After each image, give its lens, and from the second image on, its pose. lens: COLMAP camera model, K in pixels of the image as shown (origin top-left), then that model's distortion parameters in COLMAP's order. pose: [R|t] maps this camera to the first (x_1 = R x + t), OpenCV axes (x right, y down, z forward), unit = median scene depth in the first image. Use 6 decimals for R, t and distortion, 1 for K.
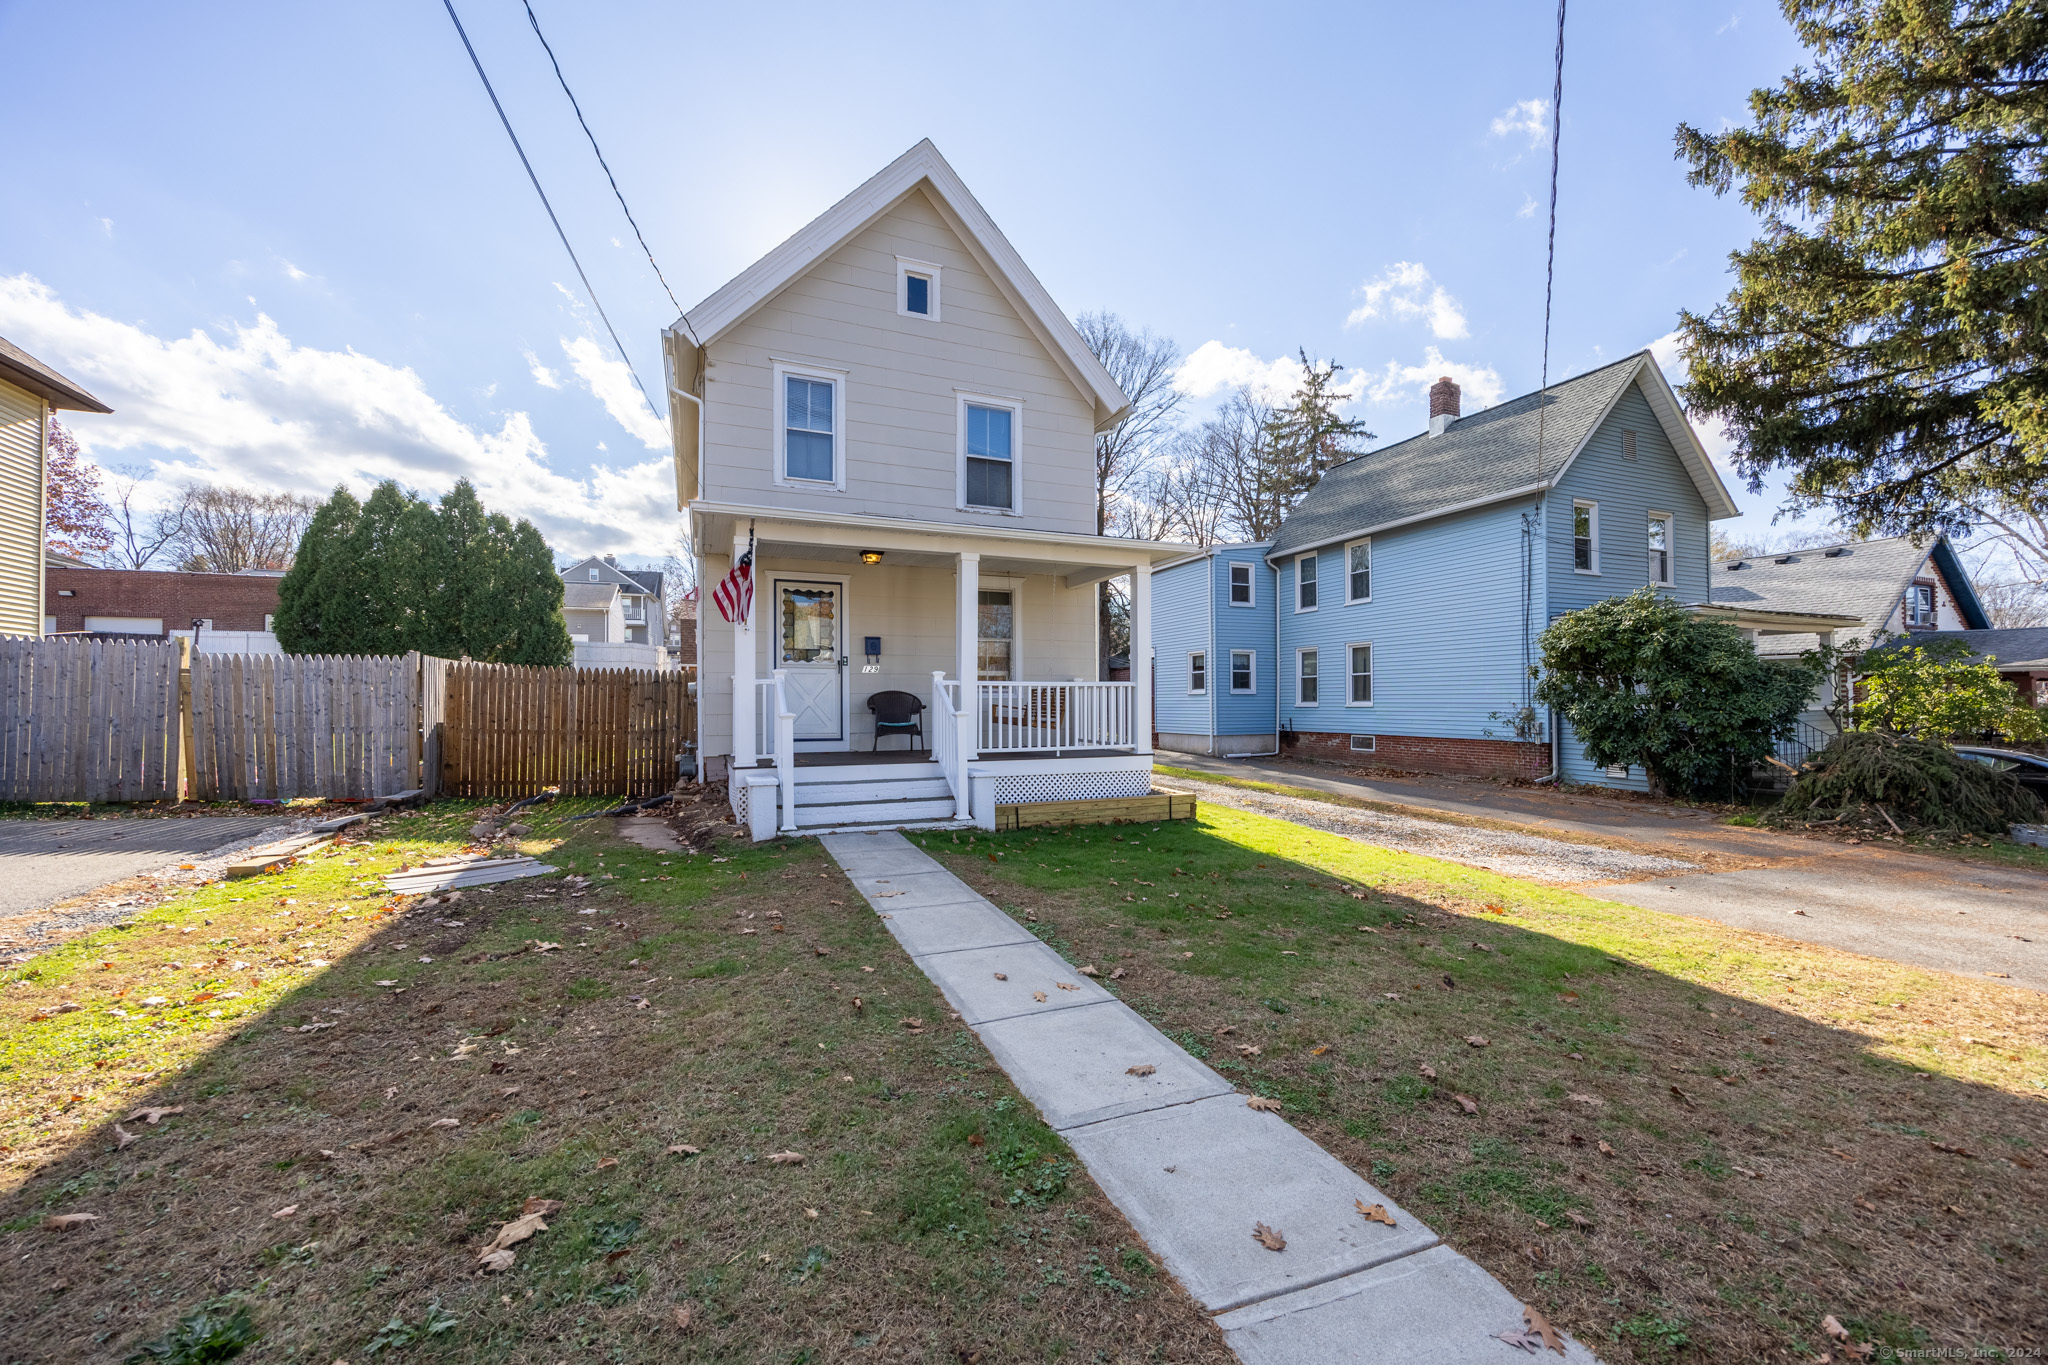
lens RADIAL K [[799.7, 0, 1024.0], [0, 799.7, 682.5], [0, 0, 1]] dist [0.000237, -0.000056]
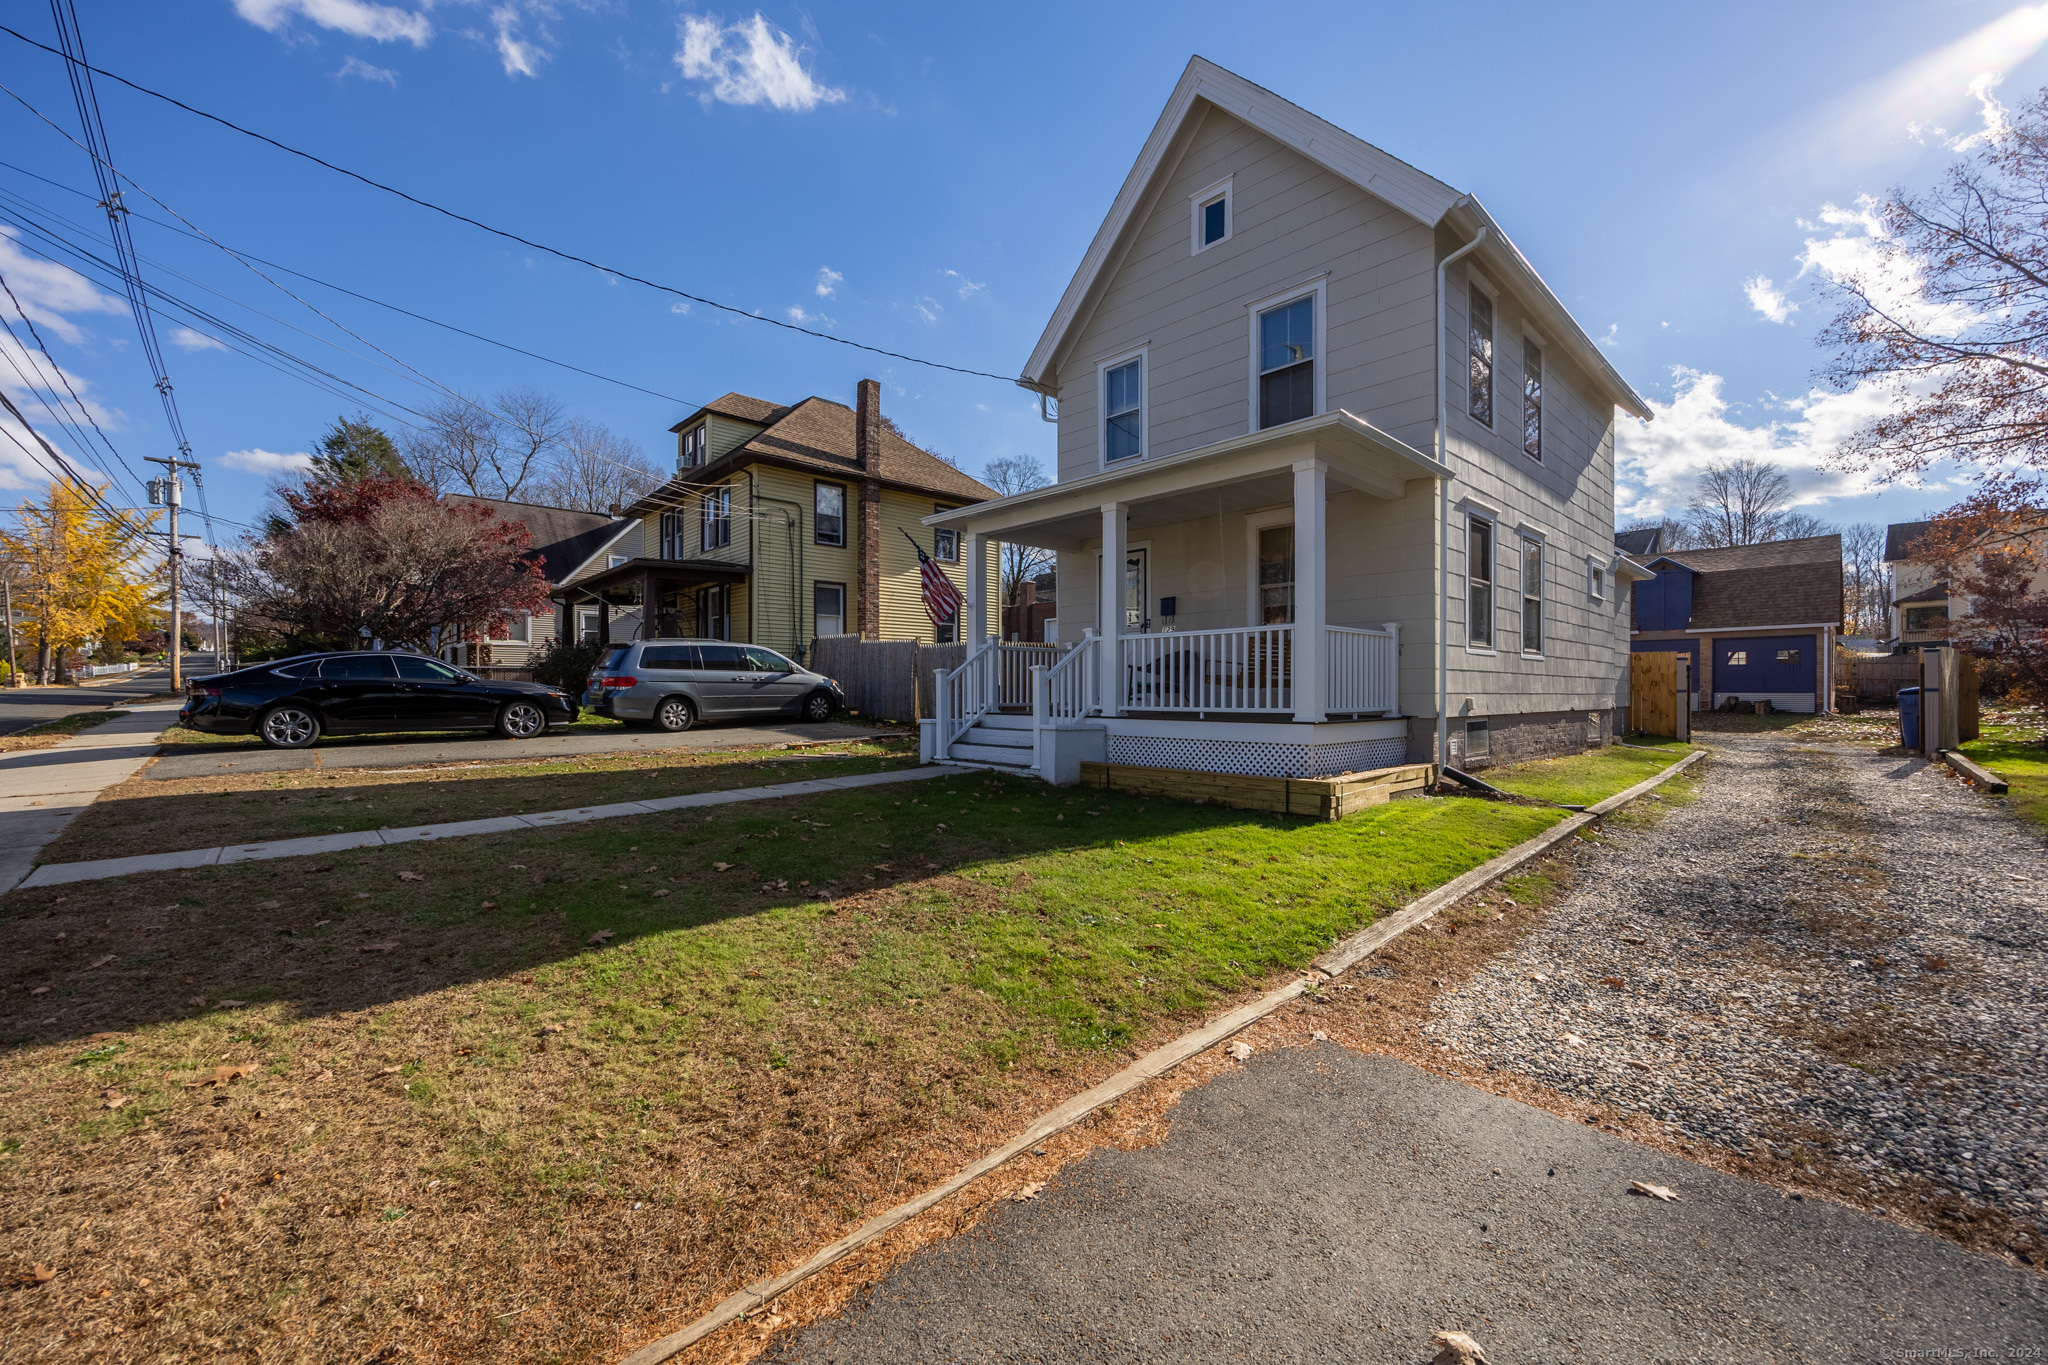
lens RADIAL K [[799.7, 0, 1024.0], [0, 799.7, 682.5], [0, 0, 1]] dist [0.000237, -0.000056]
pose [[0.359575, -0.004989, -0.933103, 0.690905], [0.015972, 0.999872, 0.000809, 0.046680], [0.932980, -0.015195, 0.359608, 0.482493]]
